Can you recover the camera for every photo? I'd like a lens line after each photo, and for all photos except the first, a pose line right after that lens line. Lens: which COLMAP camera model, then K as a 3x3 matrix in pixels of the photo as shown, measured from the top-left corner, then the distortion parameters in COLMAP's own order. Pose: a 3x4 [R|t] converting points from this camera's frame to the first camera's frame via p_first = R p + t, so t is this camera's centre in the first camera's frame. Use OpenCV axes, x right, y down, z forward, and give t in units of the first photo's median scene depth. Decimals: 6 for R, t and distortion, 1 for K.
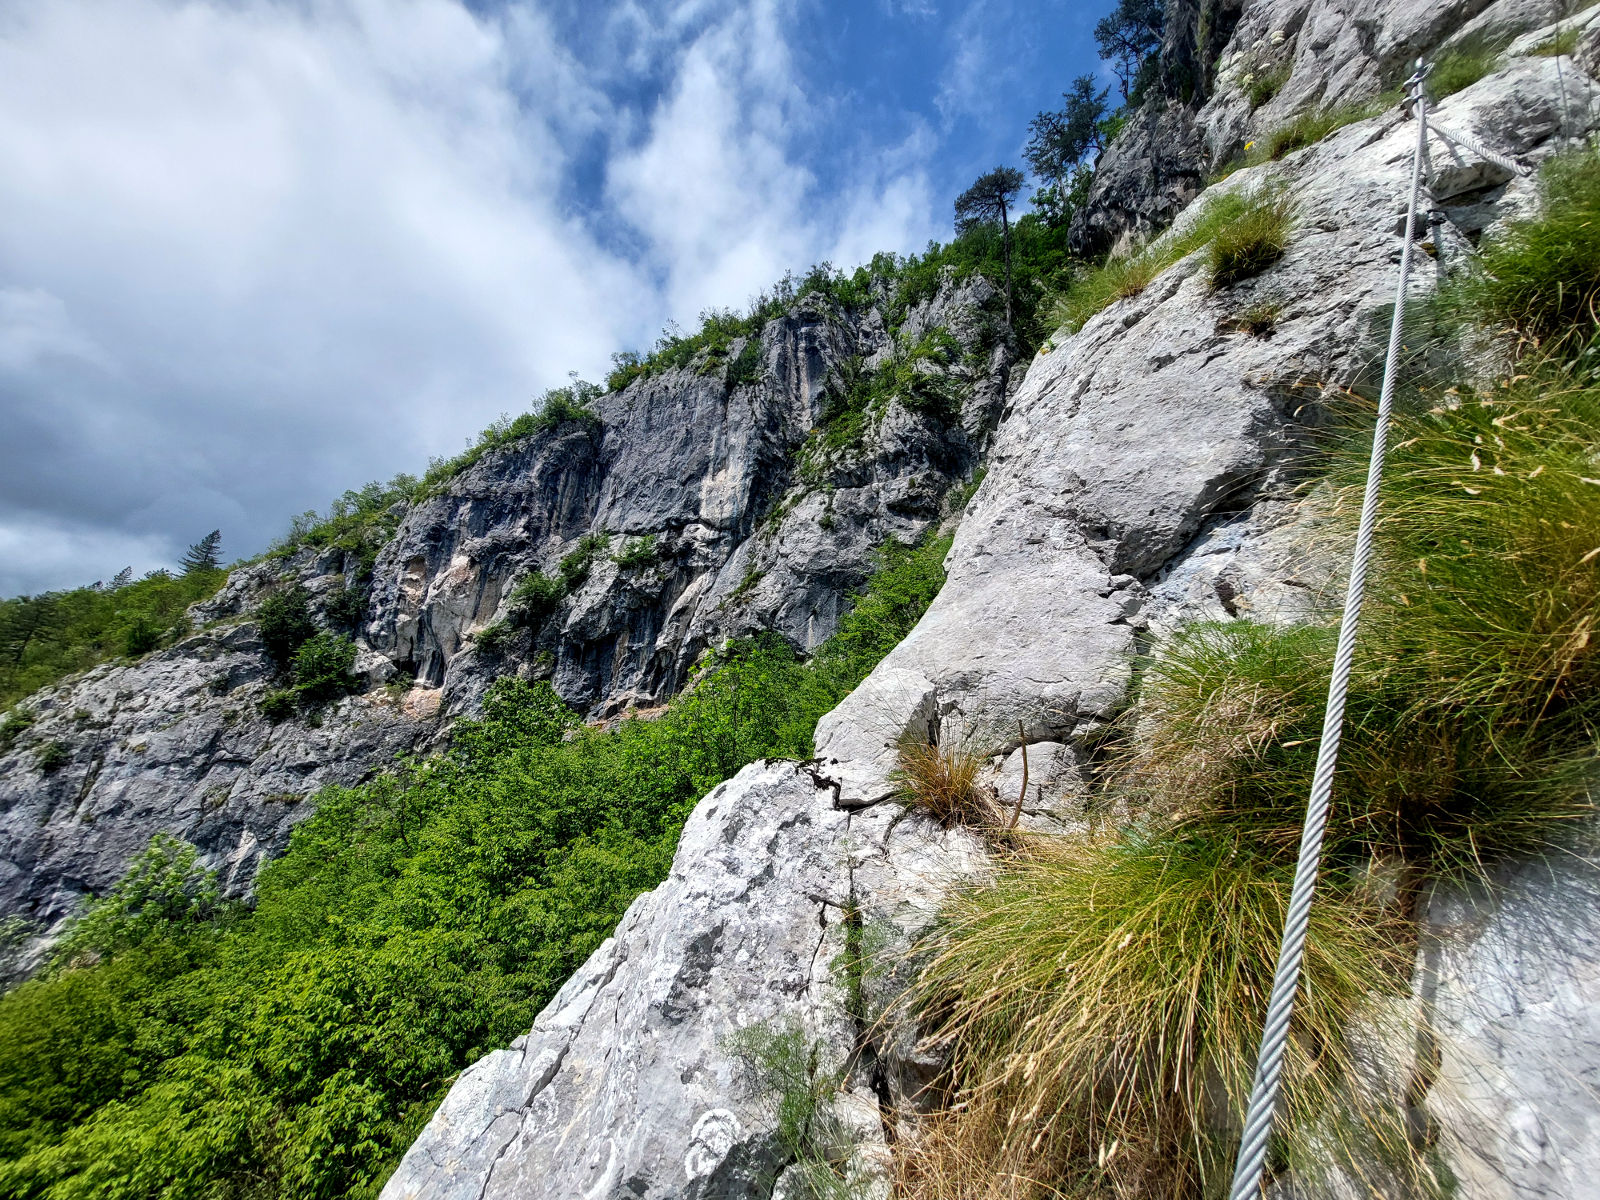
lens RADIAL K [[636.8, 0, 793.2], [0, 636.8, 601.2], [0, 0, 1]] dist [-0.012594, -0.000778]
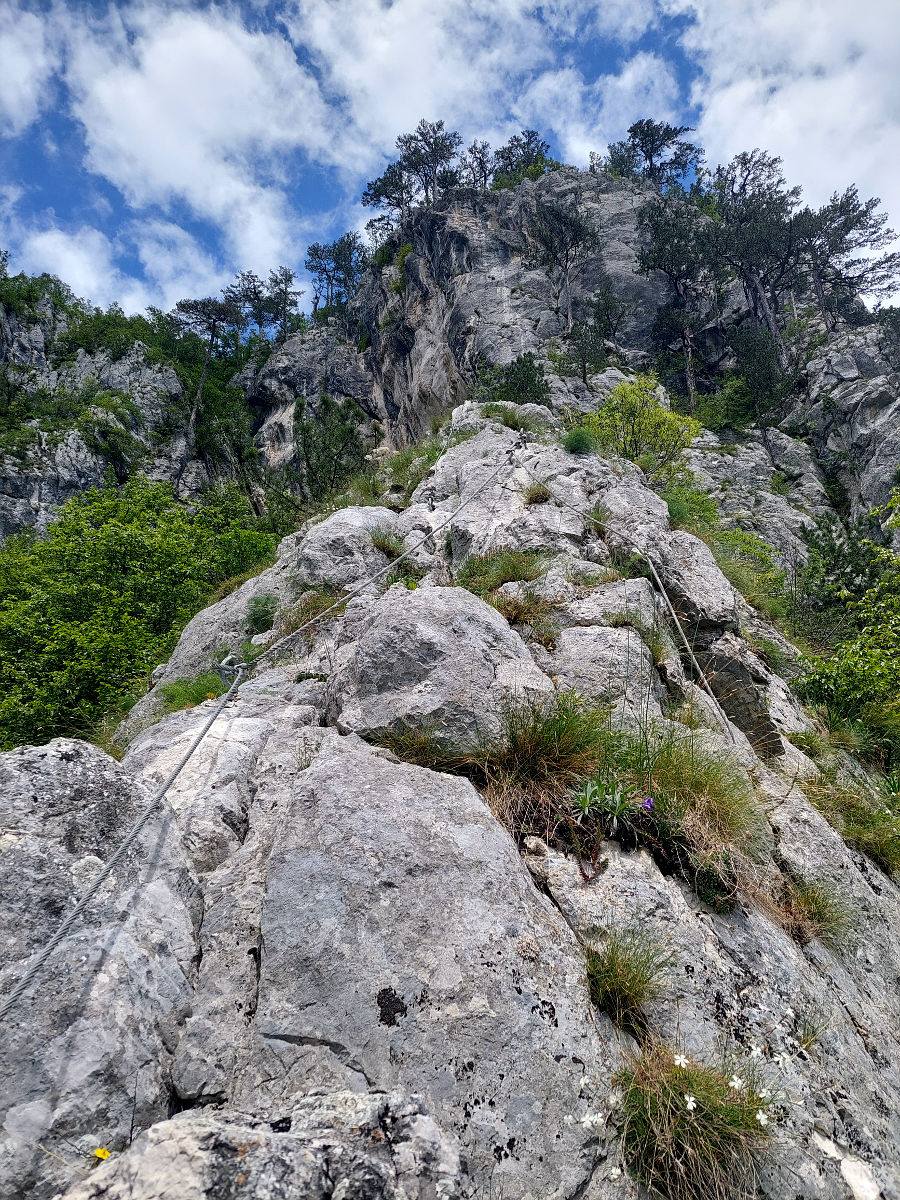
lens RADIAL K [[860.4, 0, 470.3], [0, 860.4, 616.4], [0, 0, 1]] dist [0.082128, -0.090561]
pose [[0.597899, 0.349443, 0.721392, -0.332759], [-0.181921, 0.935644, -0.302448, 0.231079], [-0.780654, 0.049597, 0.622992, -0.280139]]
